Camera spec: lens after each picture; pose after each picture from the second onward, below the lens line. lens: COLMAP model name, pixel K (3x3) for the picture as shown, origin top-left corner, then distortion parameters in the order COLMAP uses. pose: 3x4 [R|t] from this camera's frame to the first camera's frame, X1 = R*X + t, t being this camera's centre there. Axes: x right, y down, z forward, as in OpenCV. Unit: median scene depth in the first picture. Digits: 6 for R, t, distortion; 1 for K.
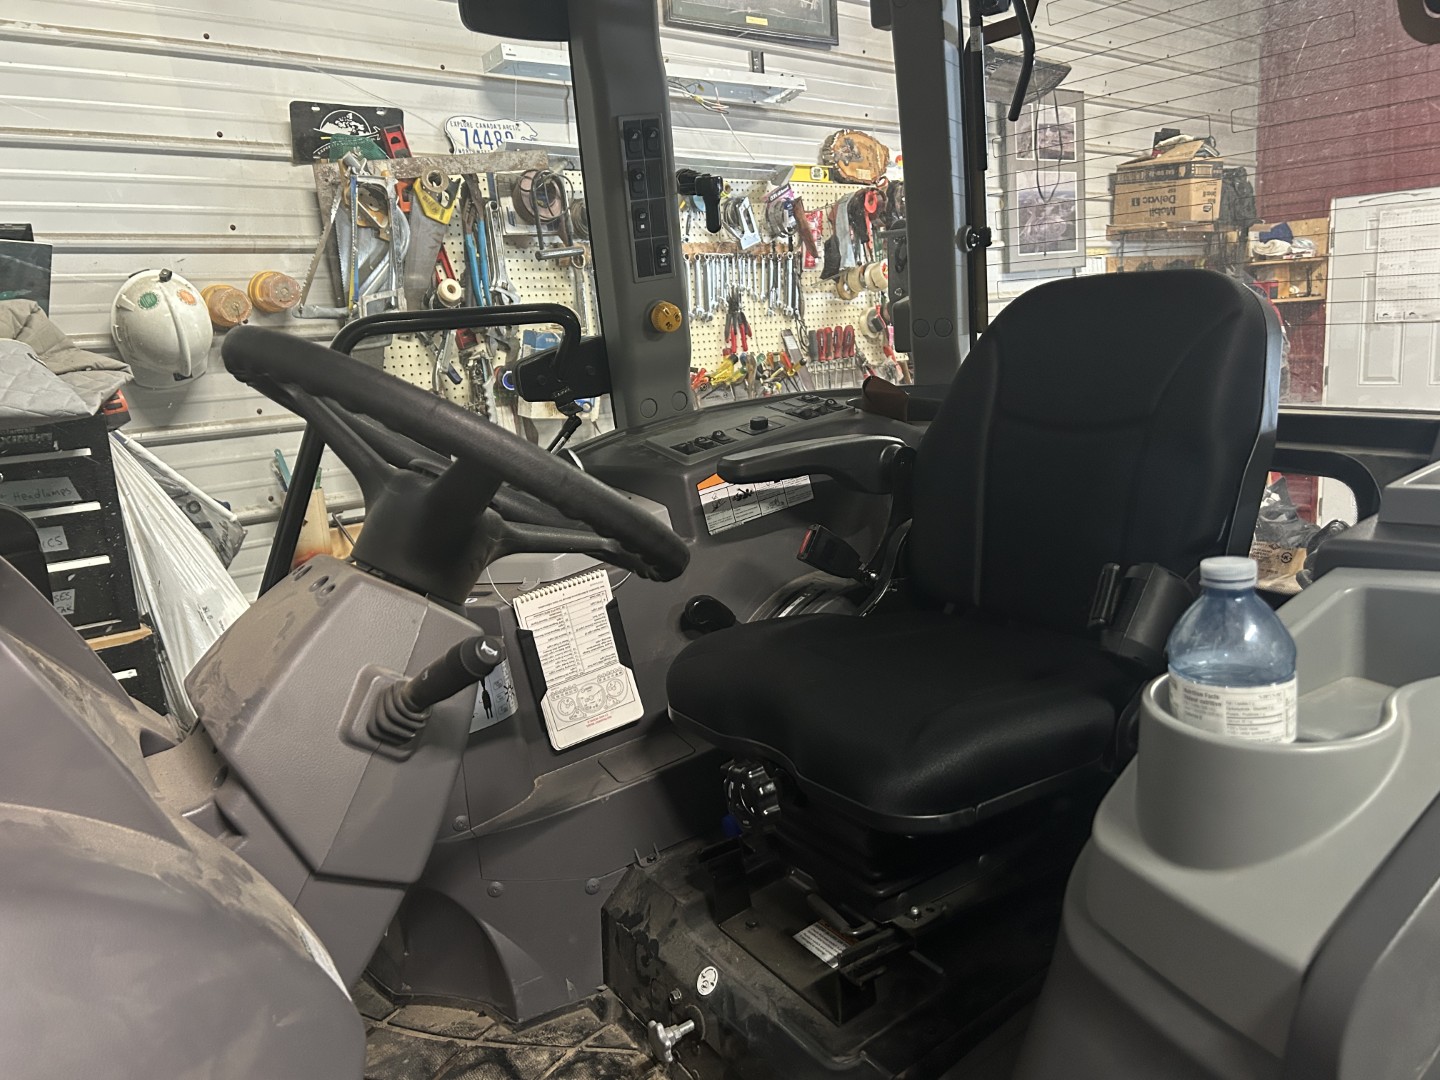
lens RADIAL K [[1089.1, 0, 721.3], [0, 1089.1, 511.6], [0, 0, 1]] dist [0.016377, 0.004070]
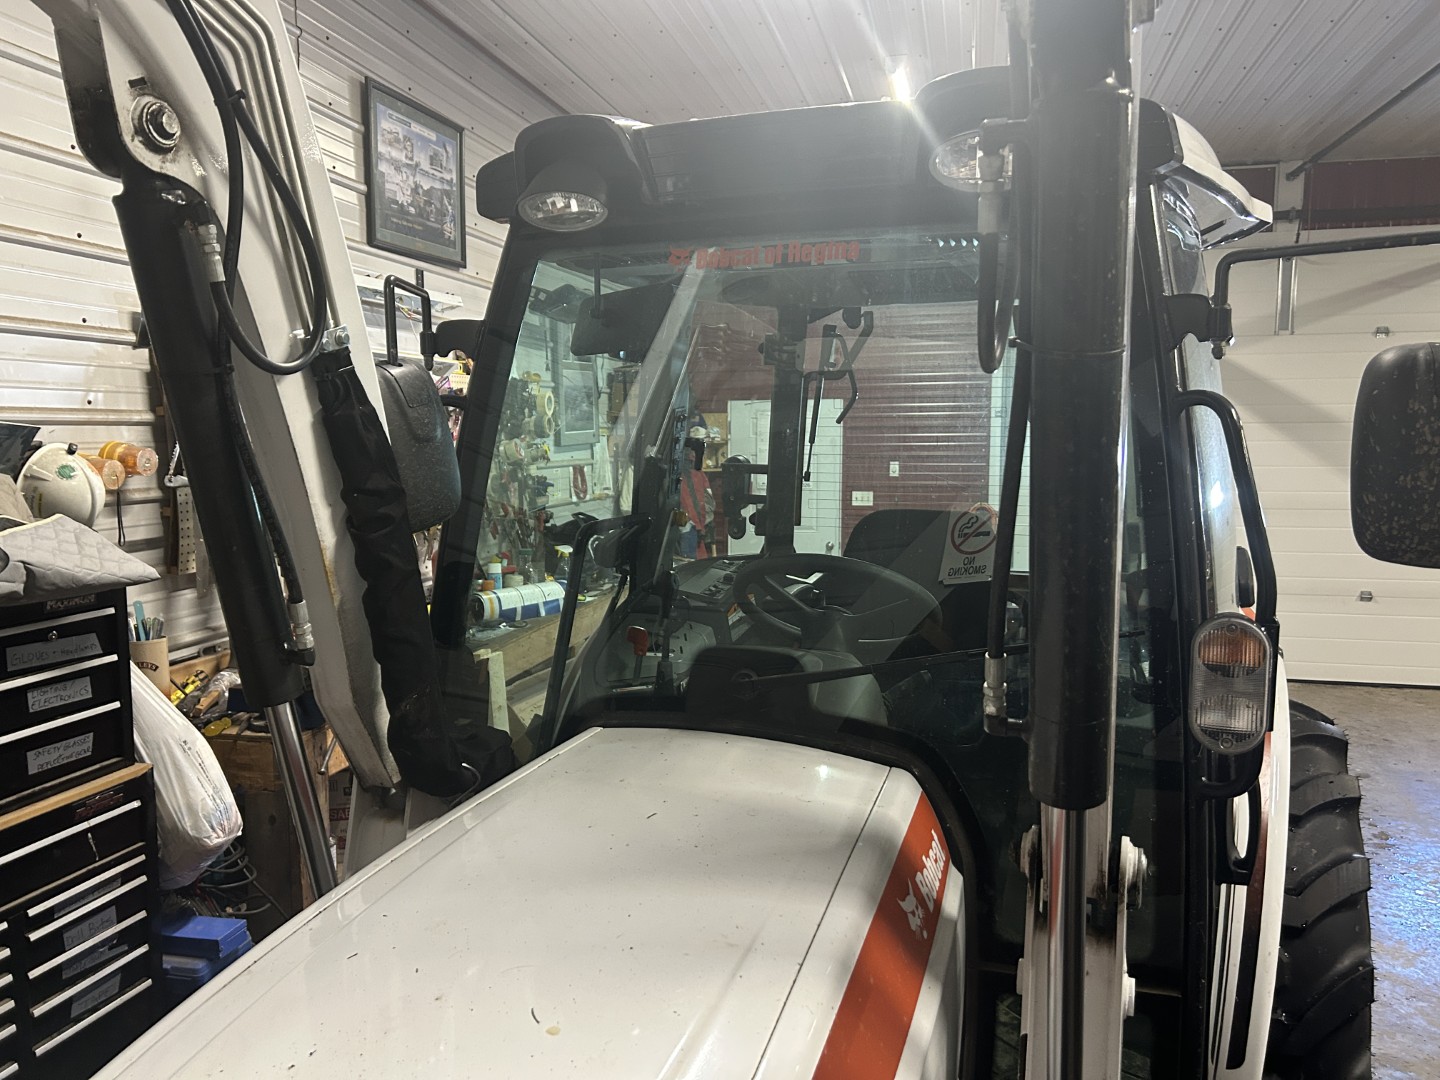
lens RADIAL K [[1089.1, 0, 721.3], [0, 1089.1, 511.6], [0, 0, 1]] dist [0.016377, 0.004070]
pose [[0.822285, 0.021407, 0.568674, -0.542084], [0.045150, 0.993688, -0.102691, -0.008151], [-0.567282, 0.110117, 0.816128, -0.246019]]
